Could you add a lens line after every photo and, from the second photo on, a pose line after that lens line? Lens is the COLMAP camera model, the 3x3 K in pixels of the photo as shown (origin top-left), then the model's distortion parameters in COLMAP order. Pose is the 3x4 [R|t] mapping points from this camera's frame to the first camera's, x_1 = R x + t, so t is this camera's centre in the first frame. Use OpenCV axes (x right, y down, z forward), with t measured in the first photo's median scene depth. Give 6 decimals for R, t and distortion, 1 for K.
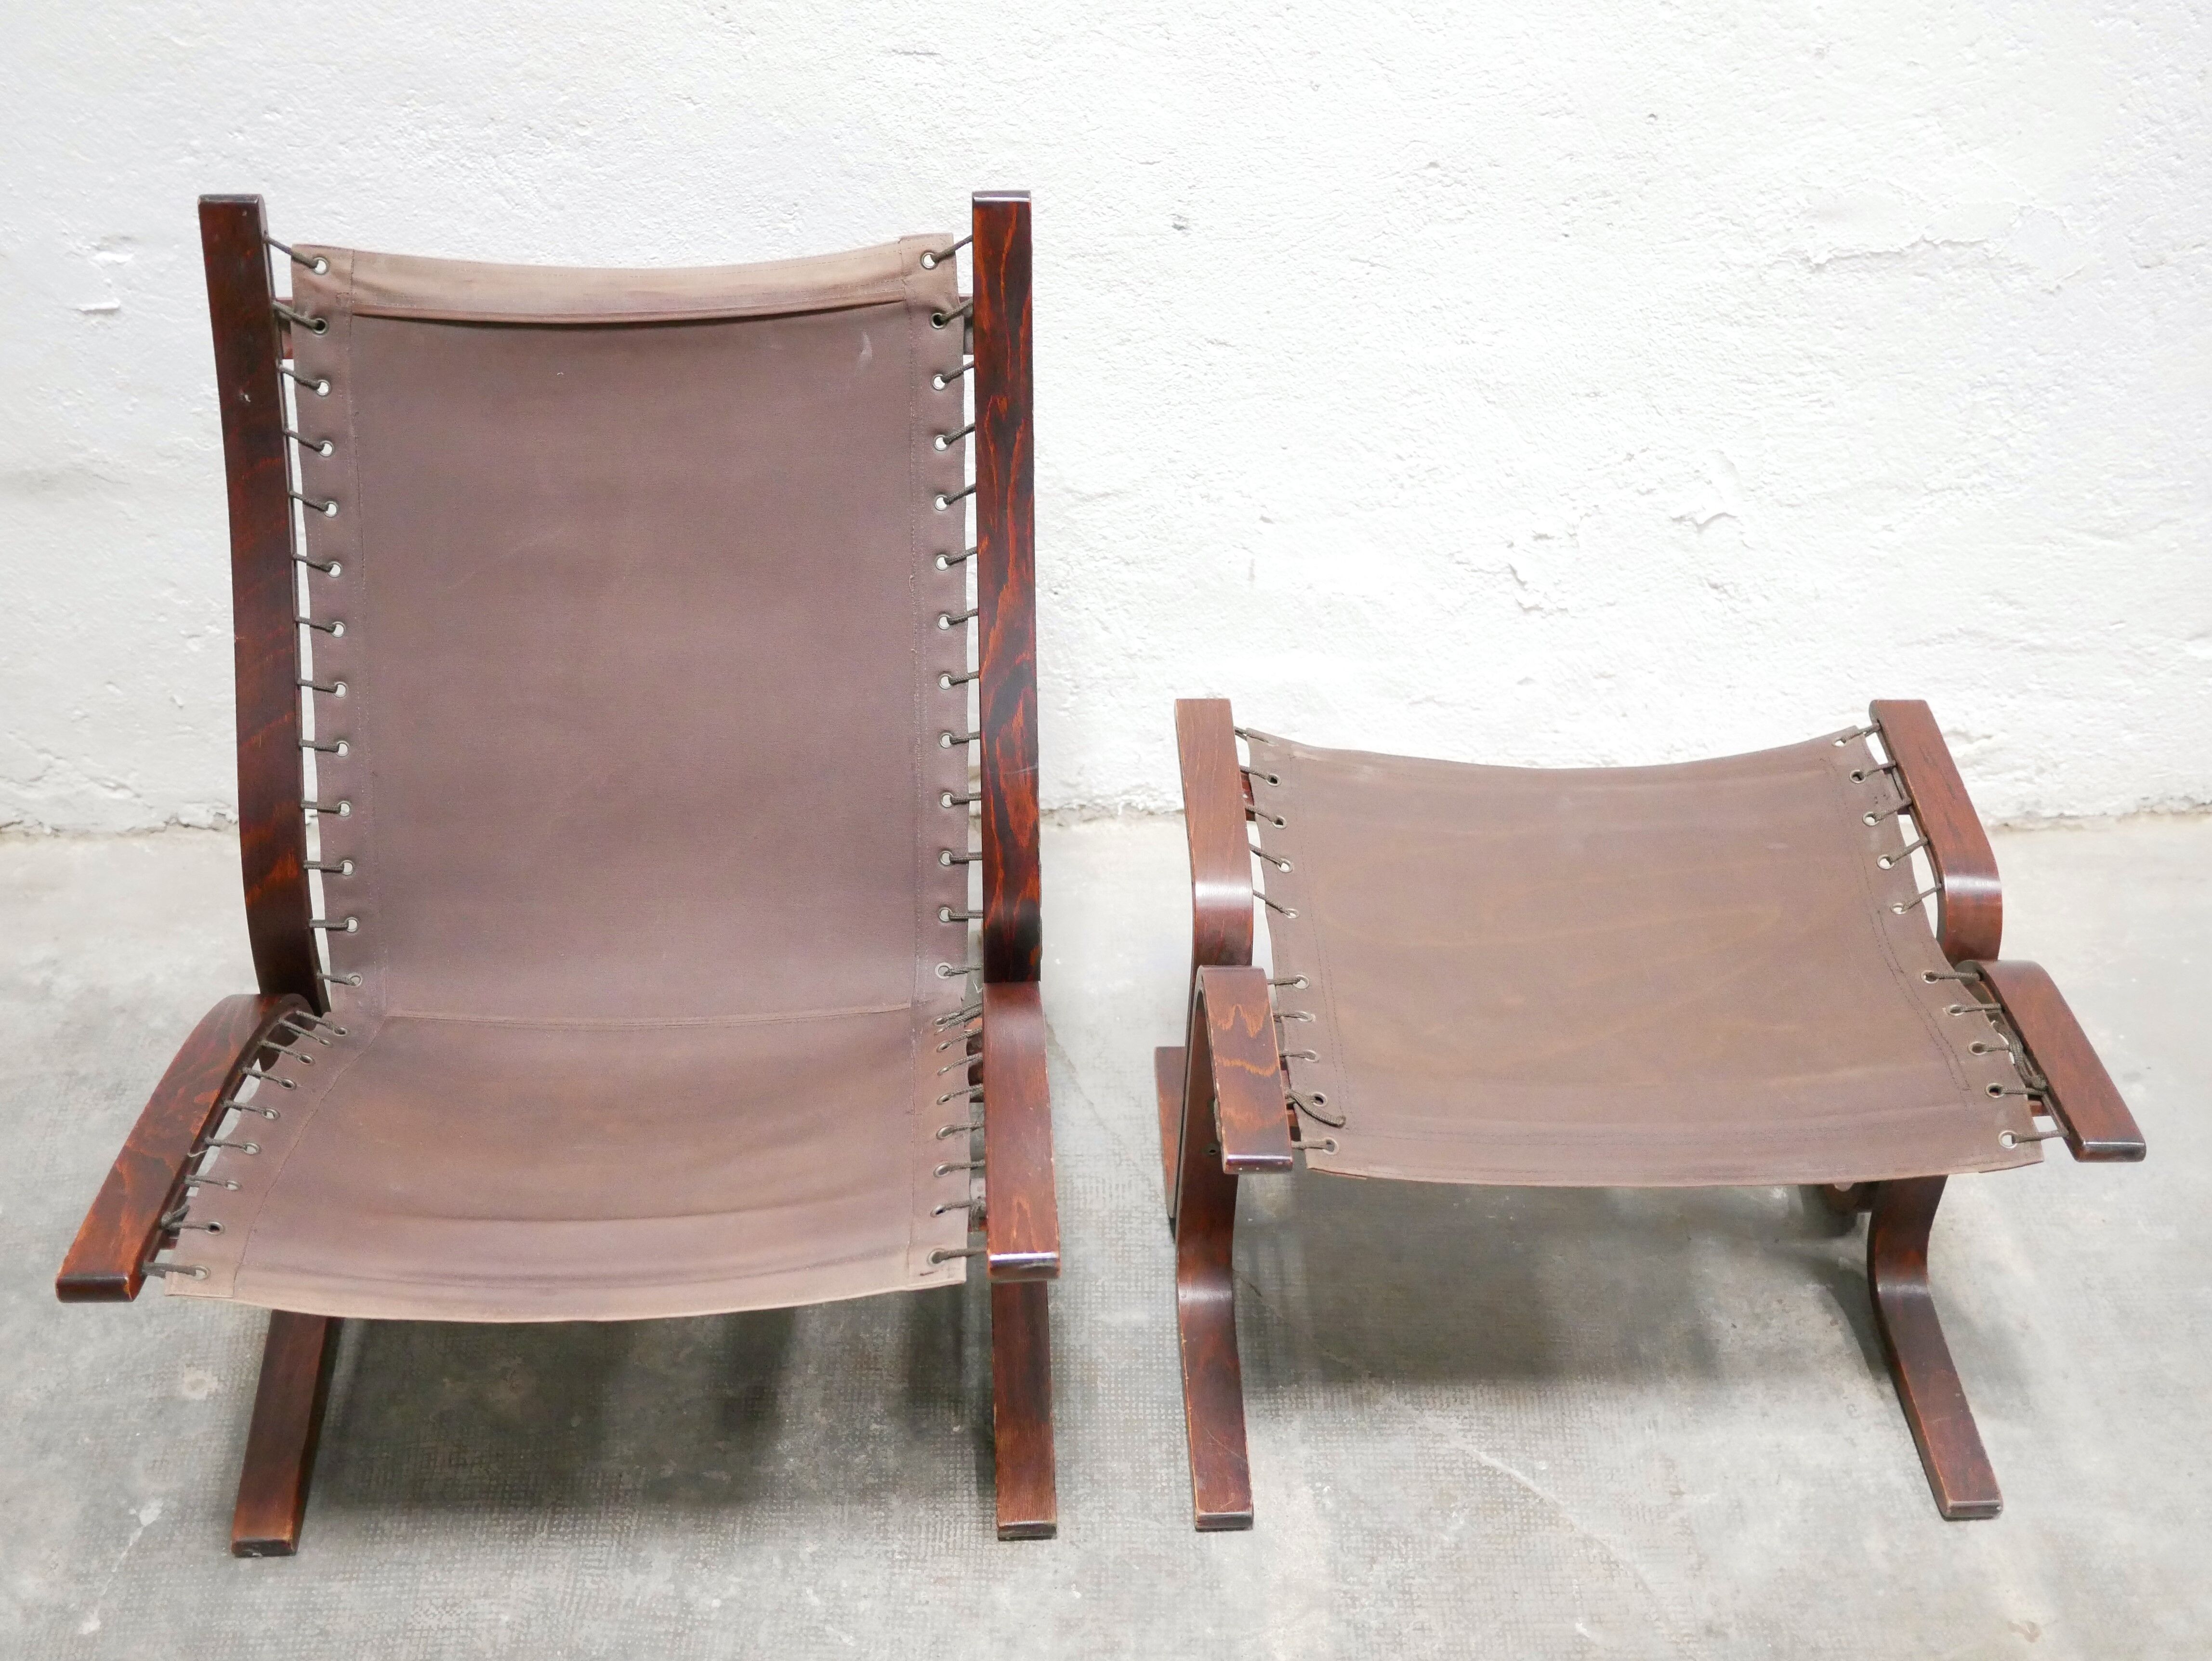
lens RADIAL K [[2471.1, 0, 1088.1], [0, 2471.1, 814.6], [0, 0, 1]] dist [-0.023335, 0.028390]
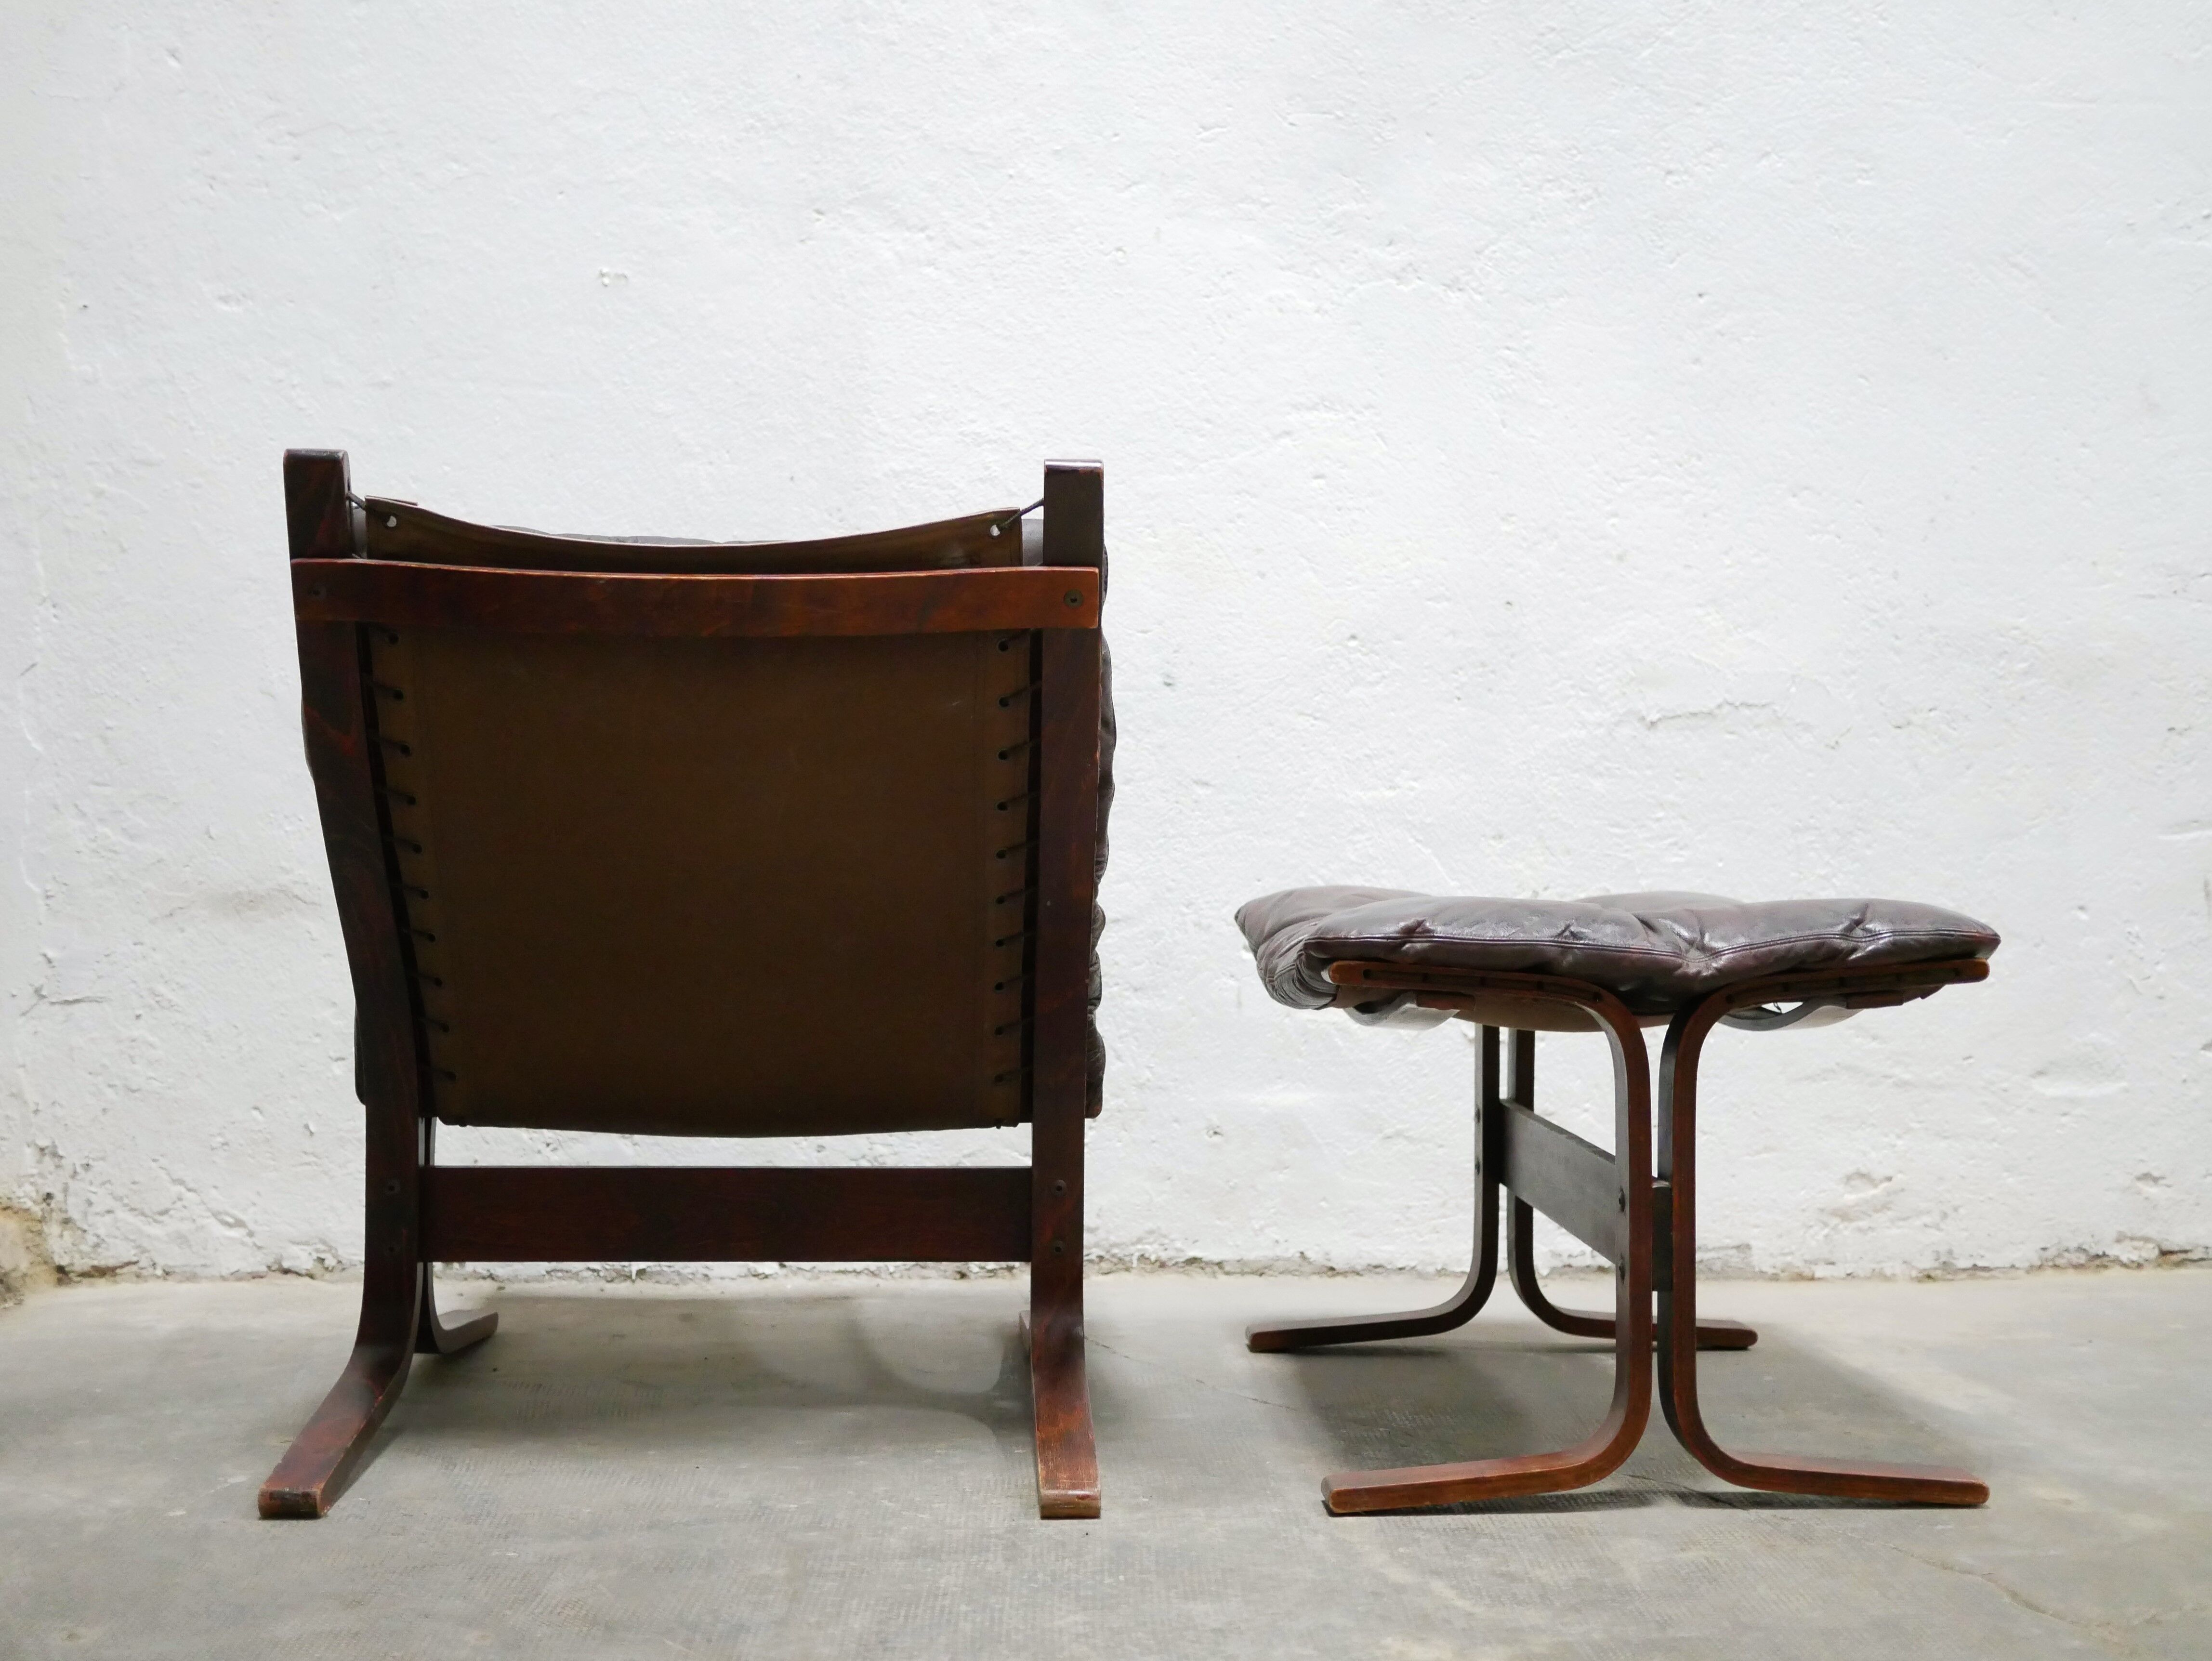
lens RADIAL K [[2472.8, 0, 1097.8], [0, 2472.8, 823.0], [0, 0, 1]] dist [-0.029666, 0.038246]
pose [[0.999165, -0.012372, 0.038935, -0.051748], [0.034408, 0.768655, -0.638737, 0.646099], [-0.022026, 0.639543, 0.768439, 0.024676]]
